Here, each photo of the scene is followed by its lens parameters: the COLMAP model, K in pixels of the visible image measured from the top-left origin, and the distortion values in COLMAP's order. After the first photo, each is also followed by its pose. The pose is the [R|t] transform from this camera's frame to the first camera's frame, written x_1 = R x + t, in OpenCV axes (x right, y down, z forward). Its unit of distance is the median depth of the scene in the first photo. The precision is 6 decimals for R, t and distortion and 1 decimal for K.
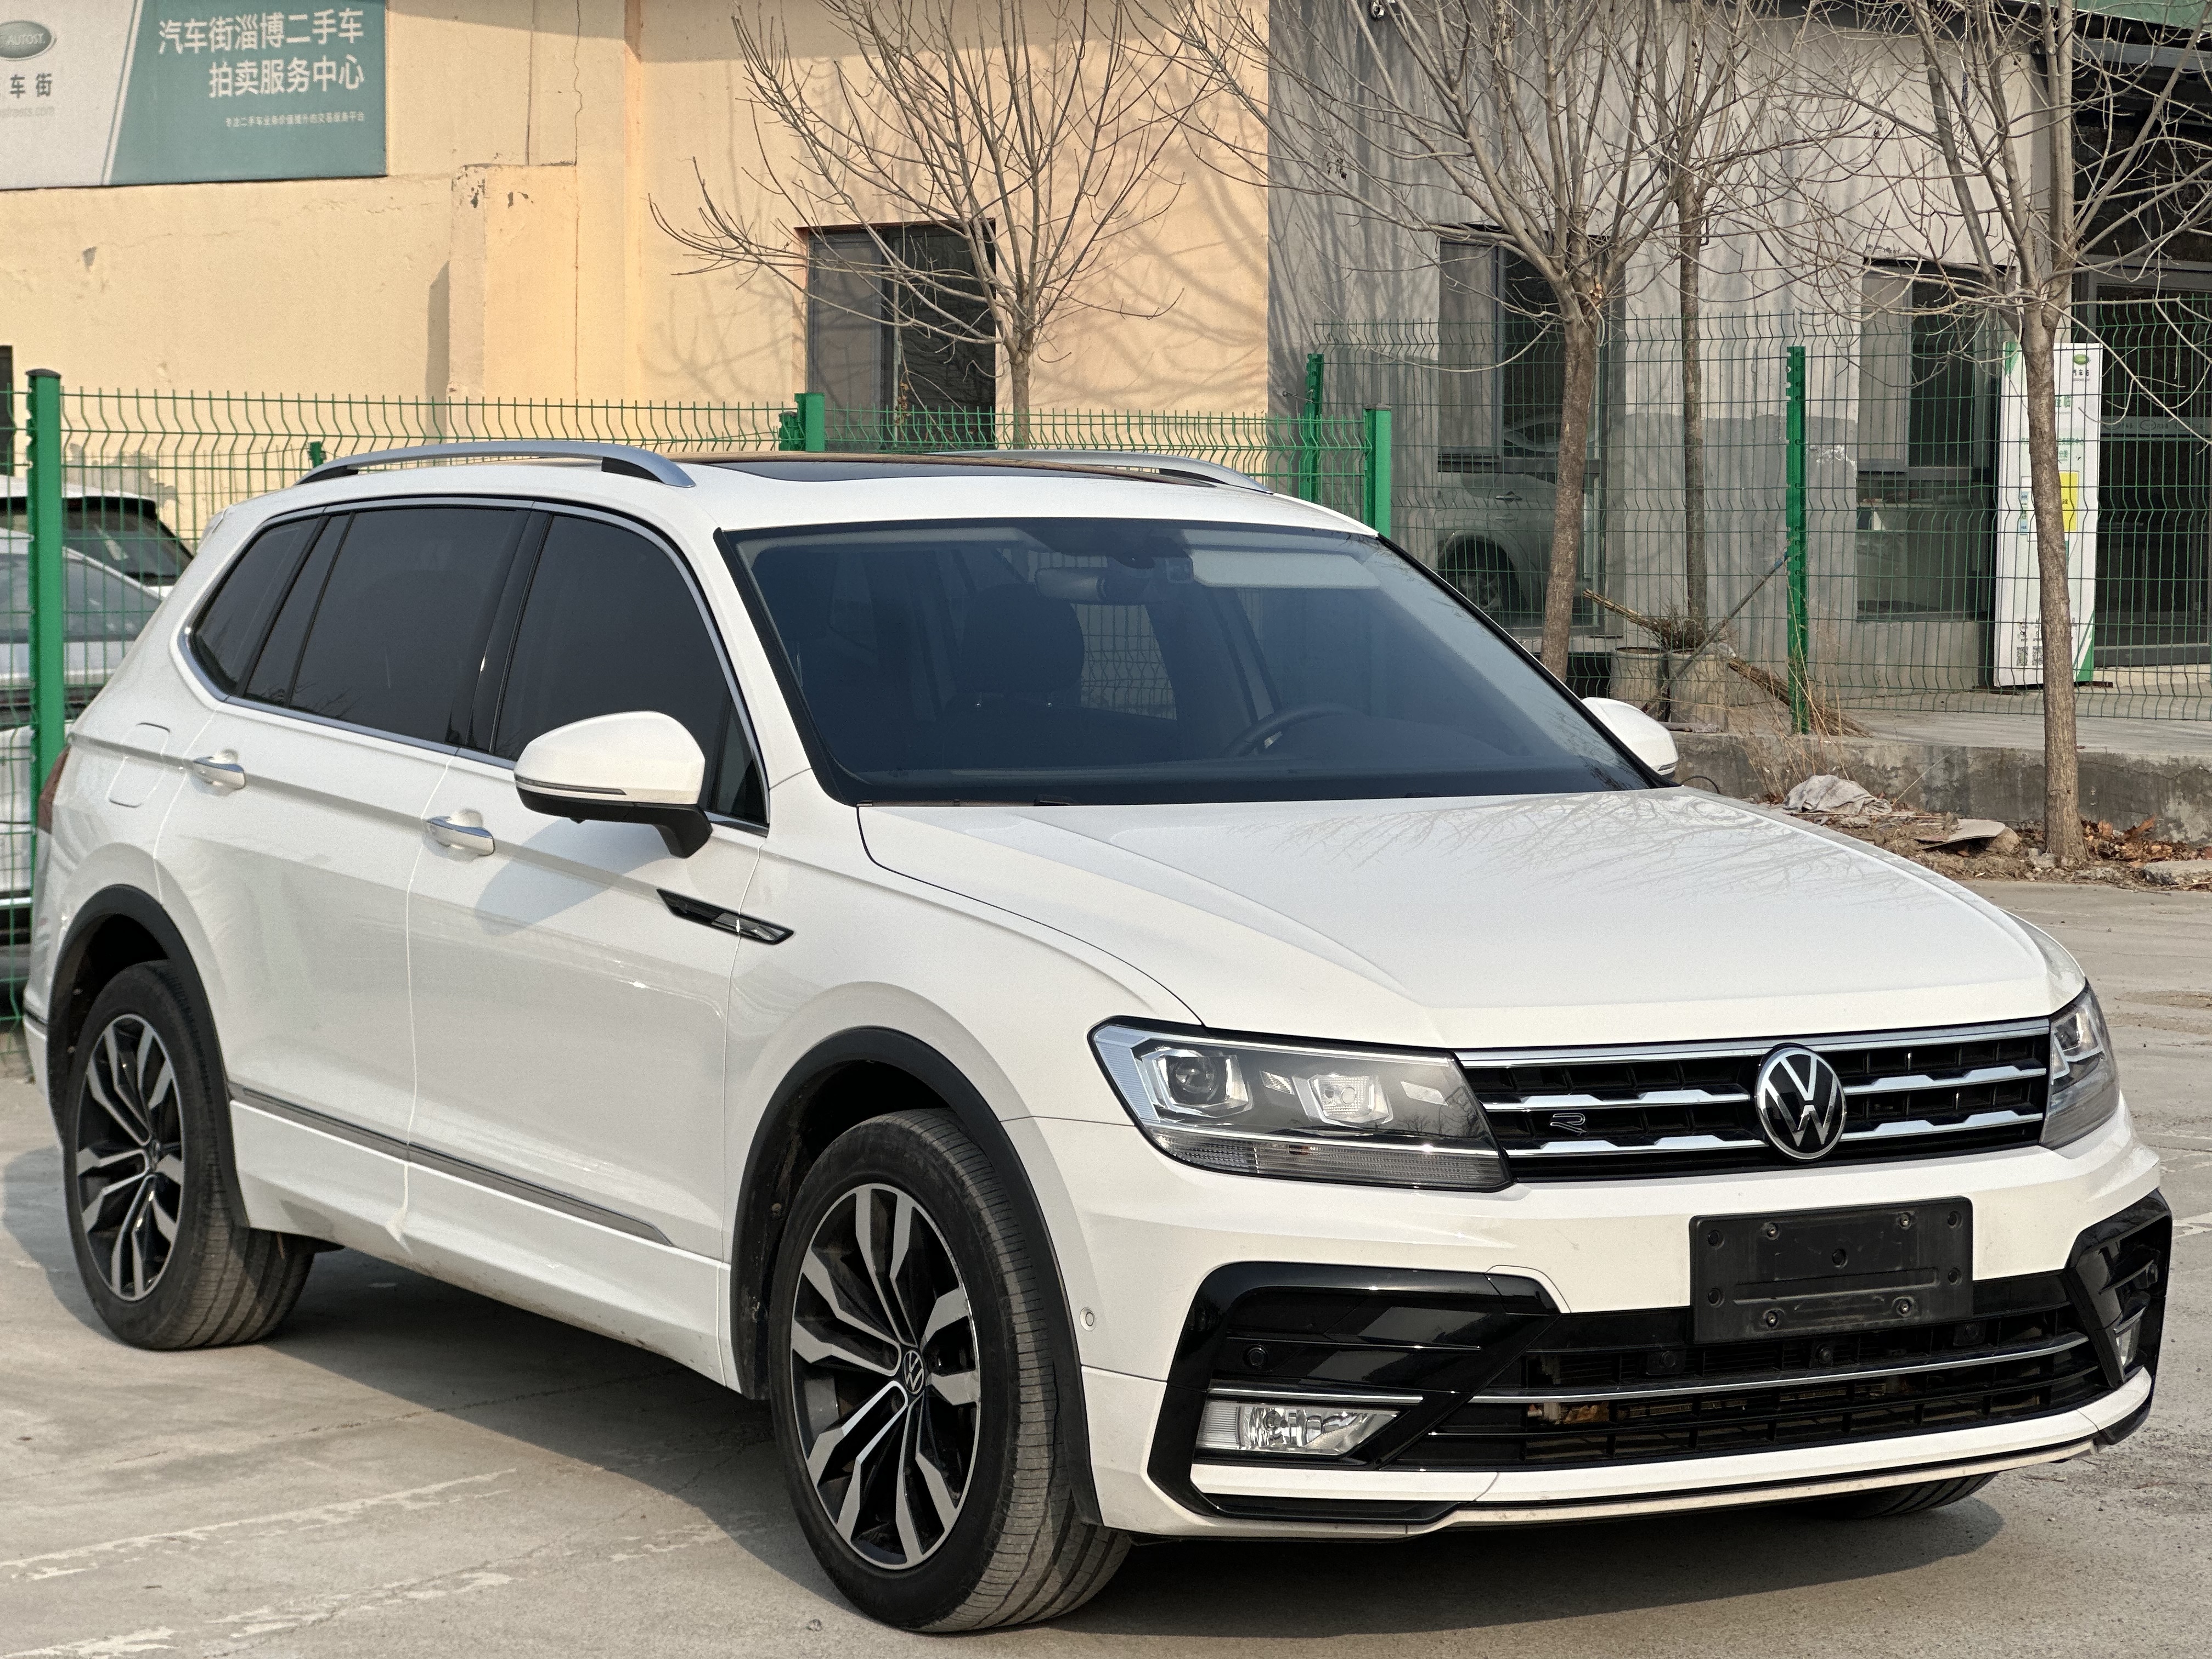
lens RADIAL K [[5547.9, 0, 1098.3], [0, 5547.9, 700.9], [0, 0, 1]] dist [-0.390788, 10.284132]
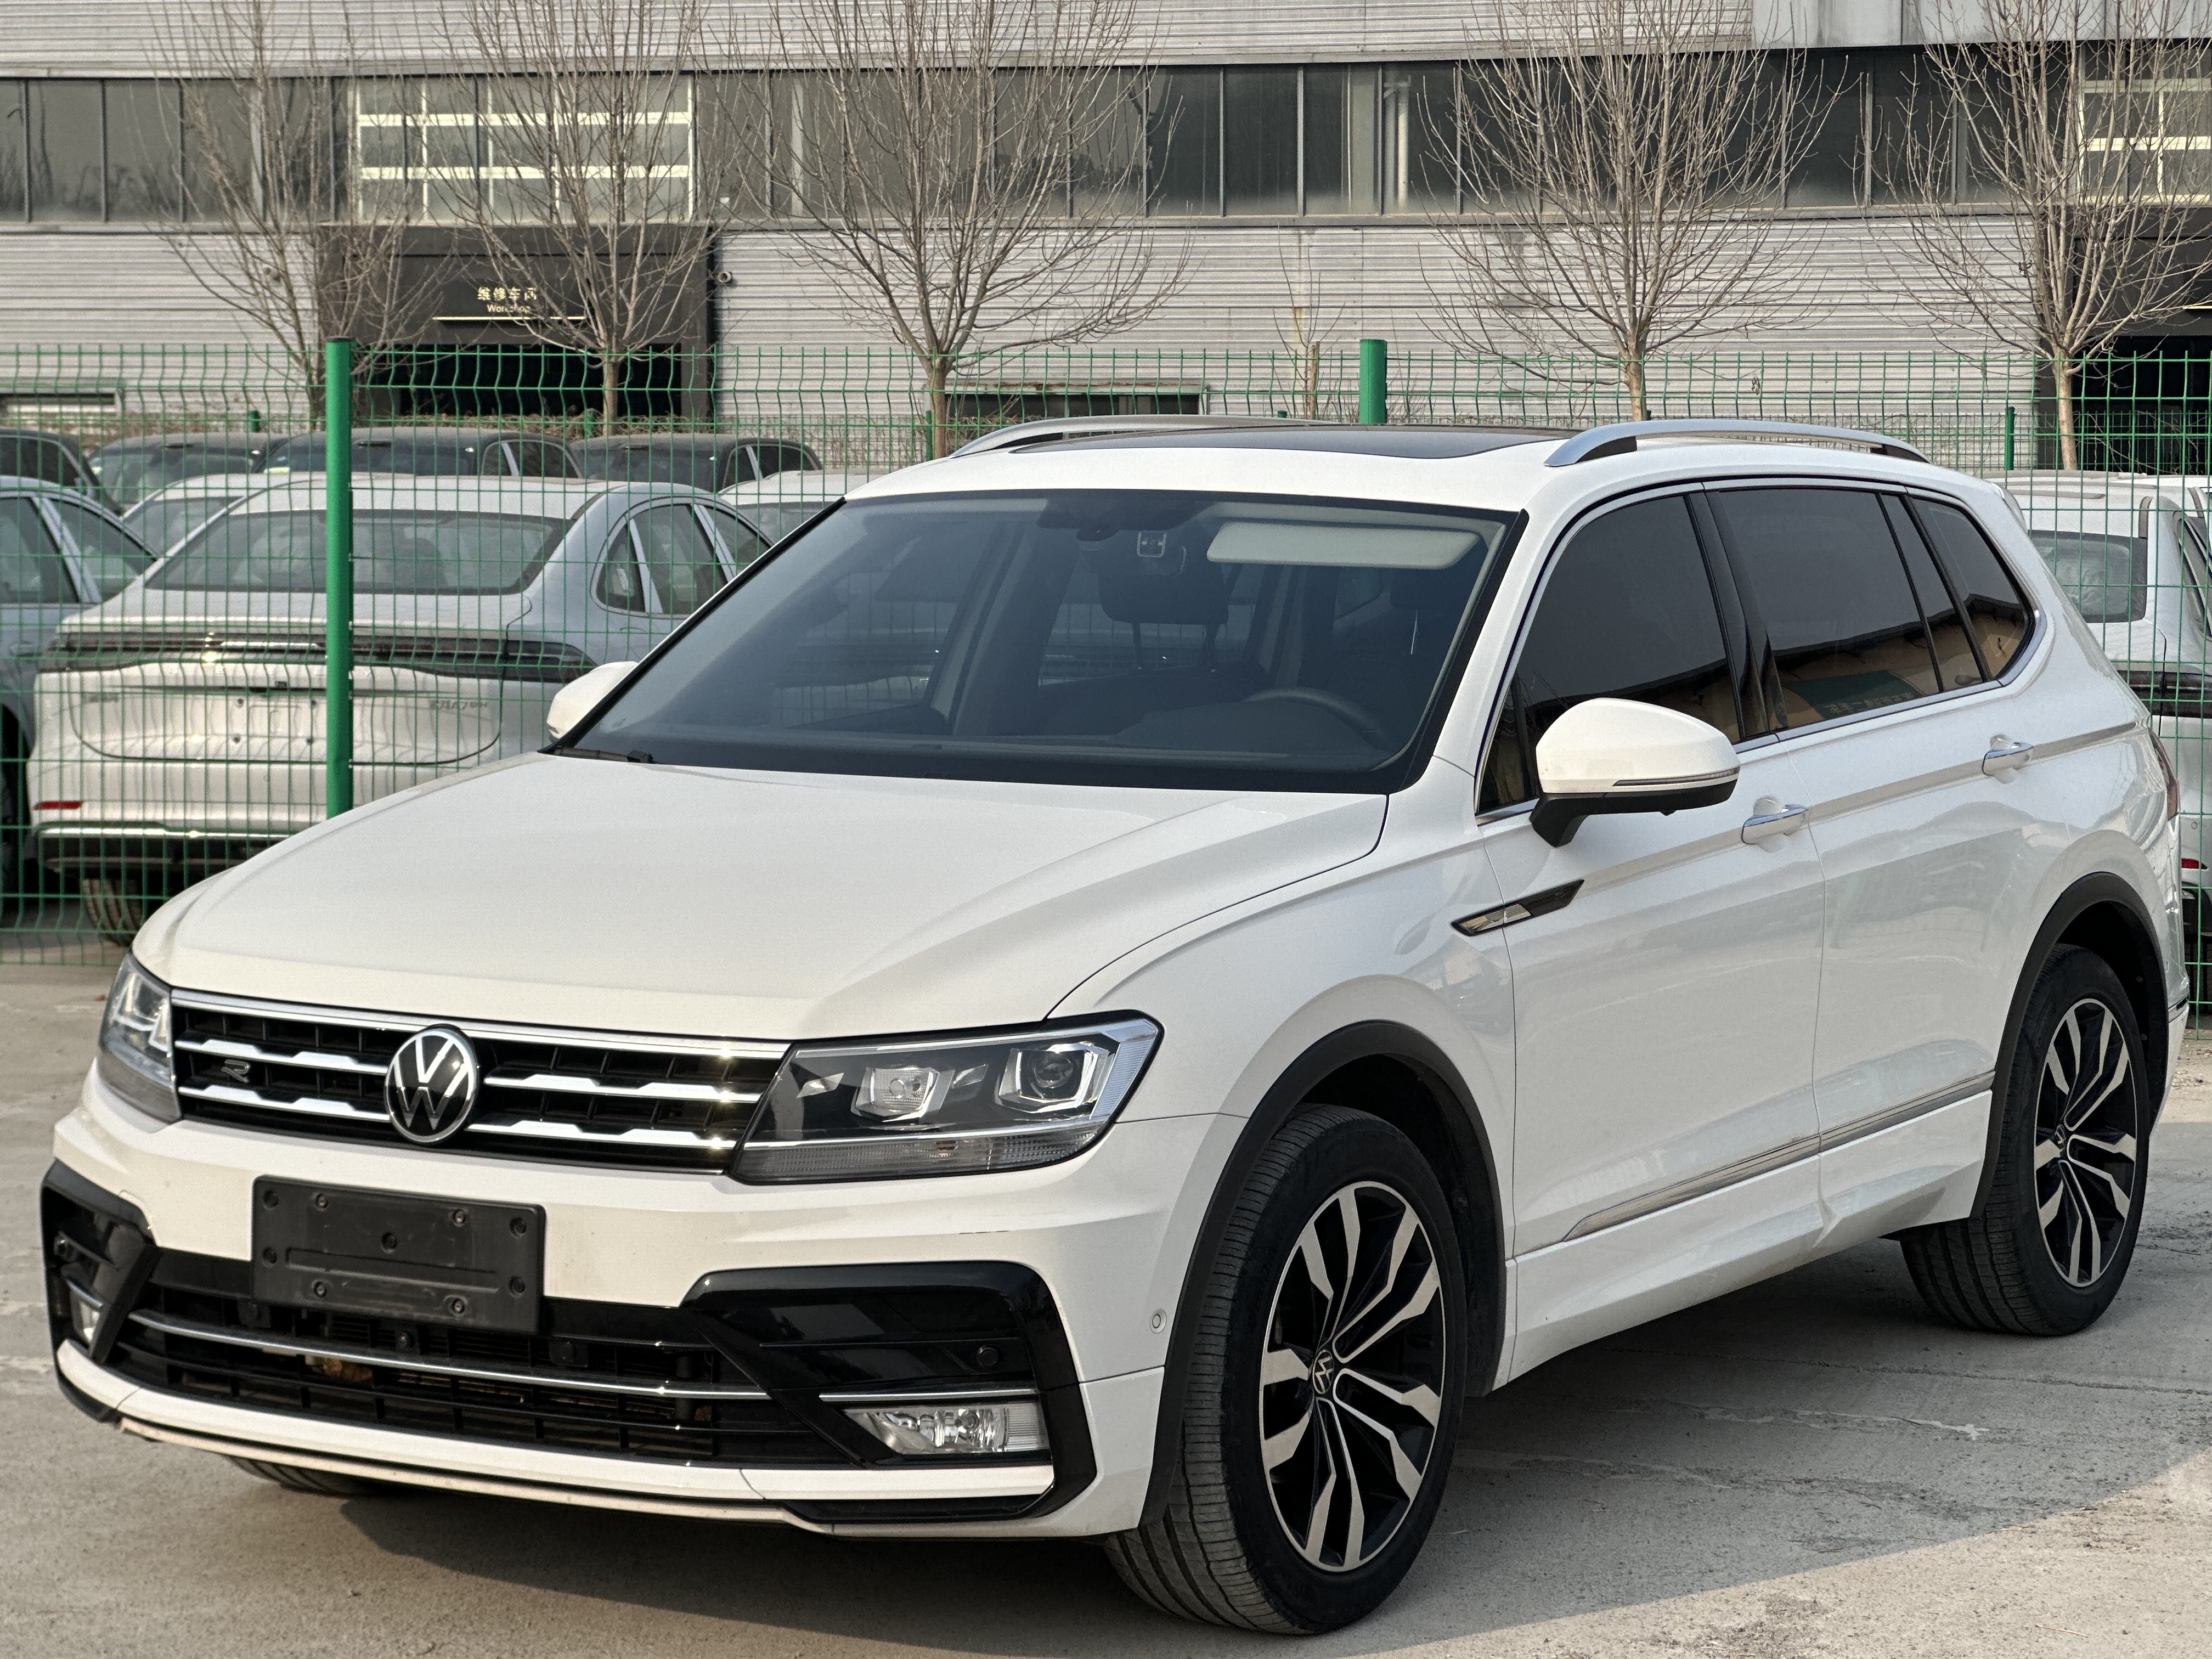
lens RADIAL K [[5547.9, 0, 1098.3], [0, 5547.9, 700.9], [0, 0, 1]] dist [-0.390788, 10.284132]
pose [[0.393977, 0.040429, -0.918231, 1.077373], [-0.038785, 0.998874, 0.027339, -0.026963], [0.918302, 0.024843, 0.395101, 0.722568]]
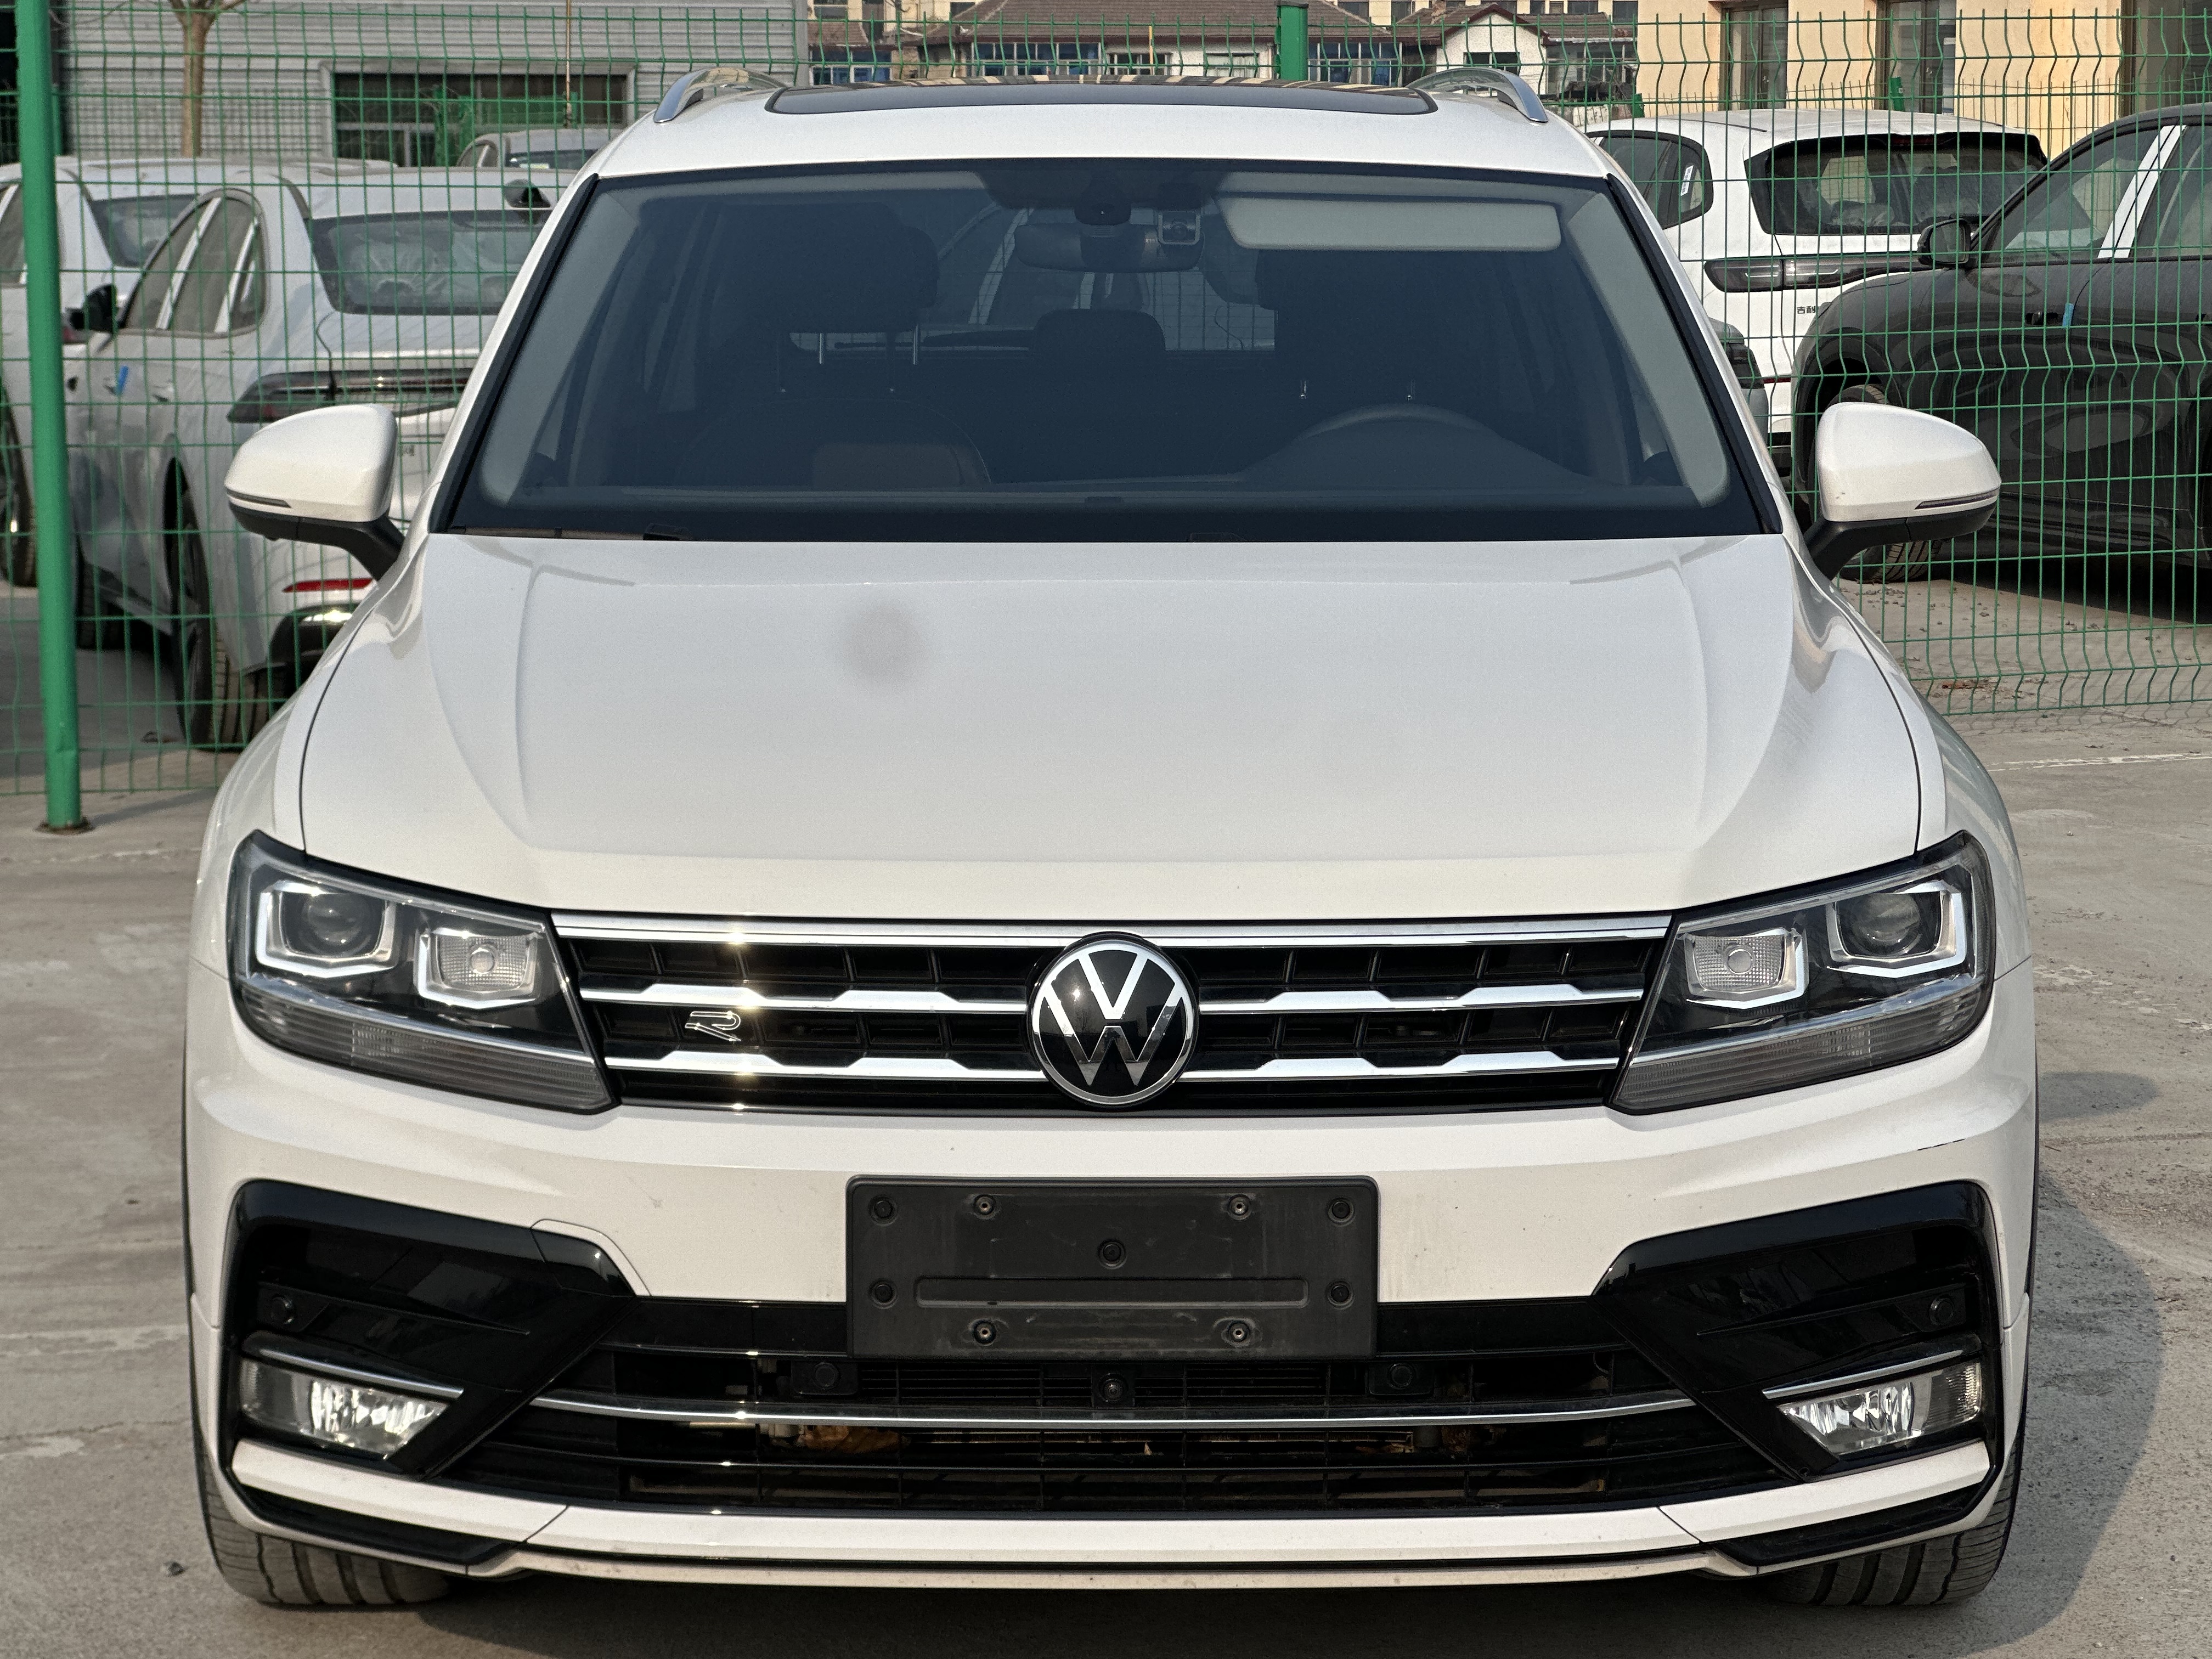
lens RADIAL K [[5547.9, 0, 1098.3], [0, 5547.9, 700.9], [0, 0, 1]] dist [-0.390788, 10.284132]
pose [[0.811706, 0.045433, -0.582297, 0.522653], [-0.007067, 0.997661, 0.067990, -0.012891], [0.584024, -0.051073, 0.810128, 0.451438]]
